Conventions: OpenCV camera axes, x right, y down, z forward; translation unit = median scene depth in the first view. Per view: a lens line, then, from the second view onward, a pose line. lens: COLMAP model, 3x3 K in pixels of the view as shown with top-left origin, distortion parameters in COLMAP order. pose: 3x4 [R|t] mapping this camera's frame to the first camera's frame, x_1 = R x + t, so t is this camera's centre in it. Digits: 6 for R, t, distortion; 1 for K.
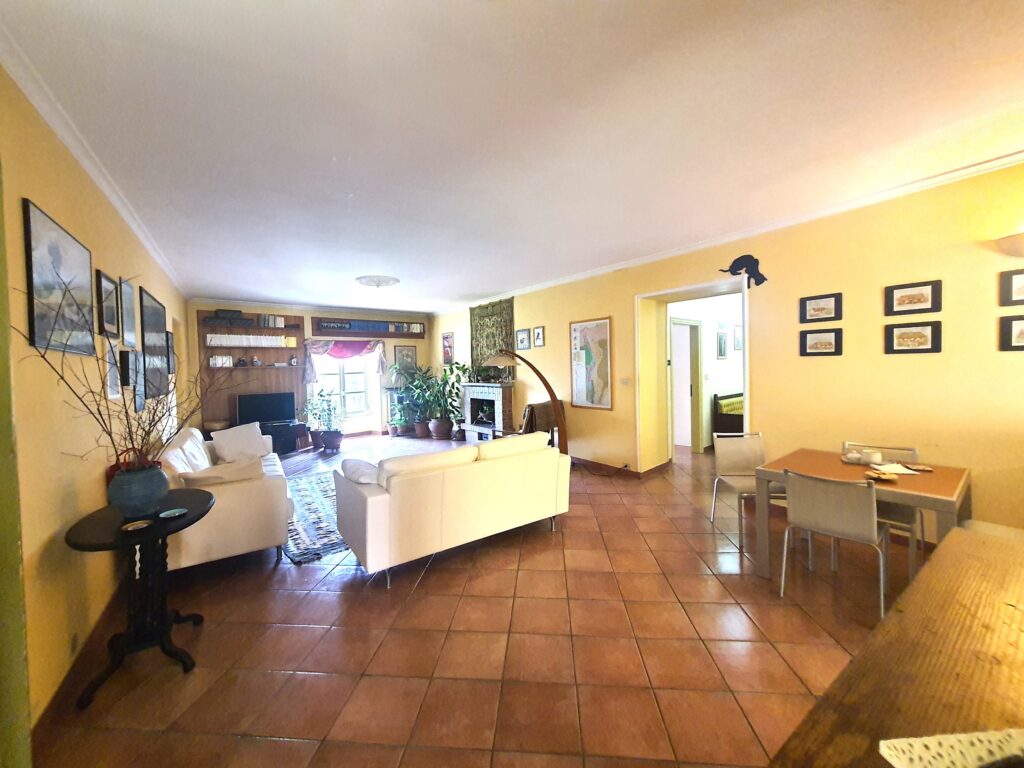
lens RADIAL K [[393.4, 0, 510.9], [0, 393.4, 377.5], [0, 0, 1]] dist [0.001337, 0.000030]
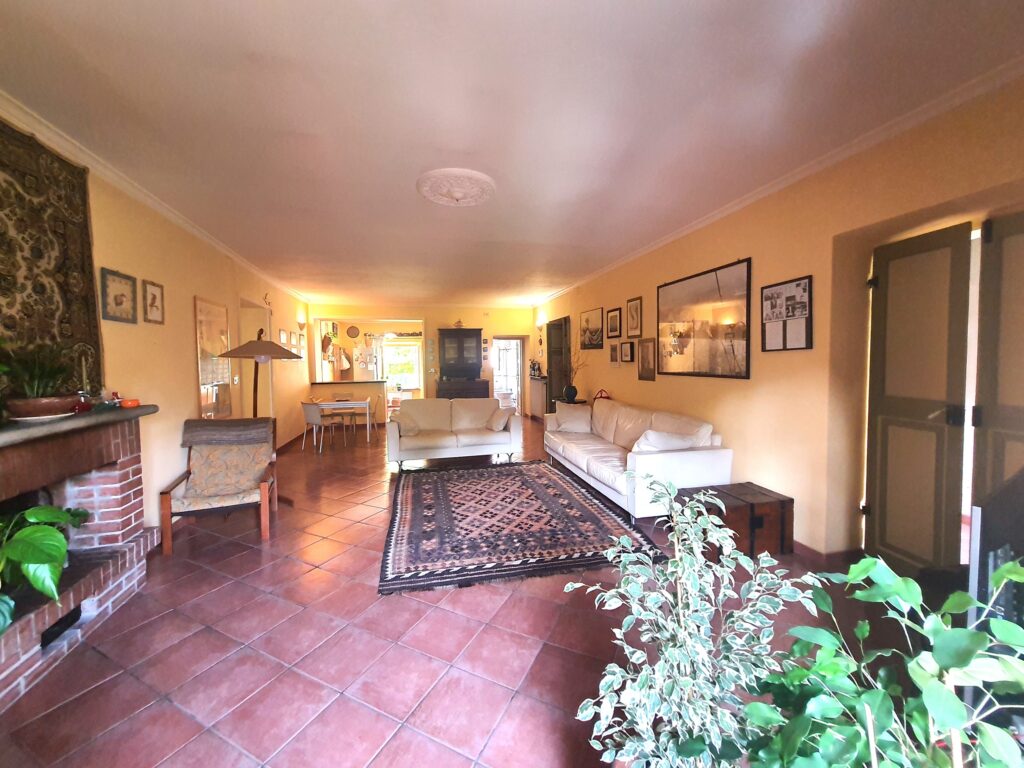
lens RADIAL K [[393.4, 0, 510.9], [0, 393.4, 377.5], [0, 0, 1]] dist [0.001337, 0.000030]
pose [[-0.925740, 0.015922, 0.377825, -0.457249], [0.040048, 0.997623, 0.056084, -0.017831], [-0.376034, 0.067050, -0.924177, 1.124782]]
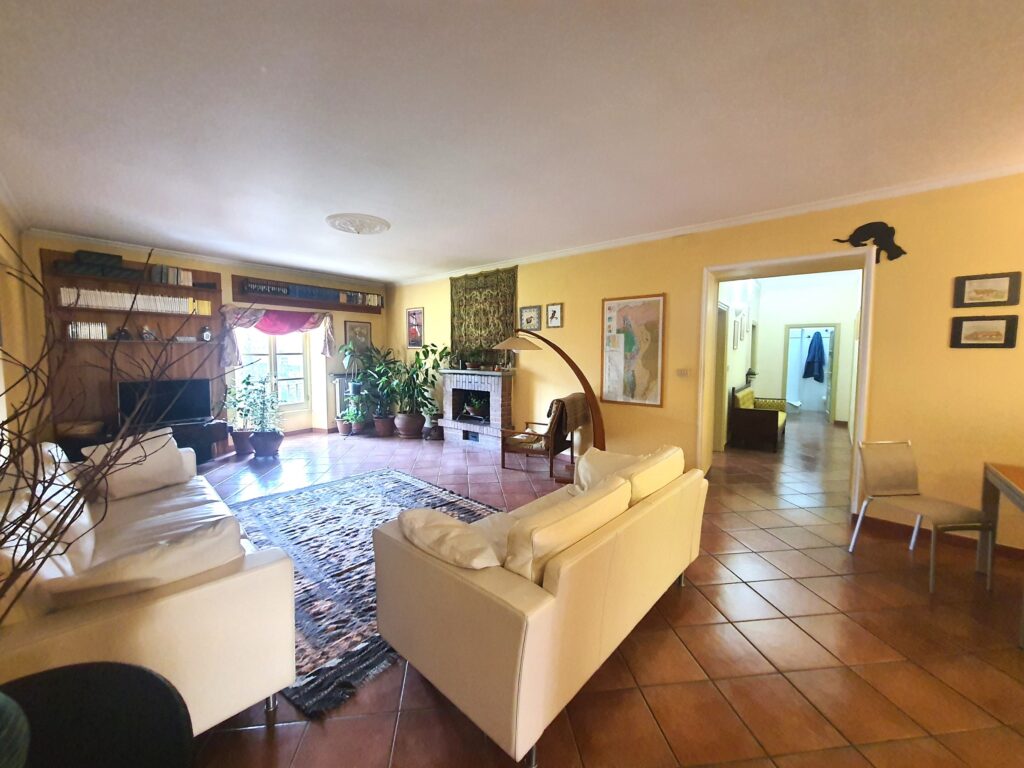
lens RADIAL K [[393.4, 0, 510.9], [0, 393.4, 377.5], [0, 0, 1]] dist [0.001337, 0.000030]
pose [[0.977117, 0.014194, 0.212227, -0.165500], [-0.021556, 0.999242, 0.032415, 0.000665], [-0.211606, -0.036249, 0.976683, 0.184778]]
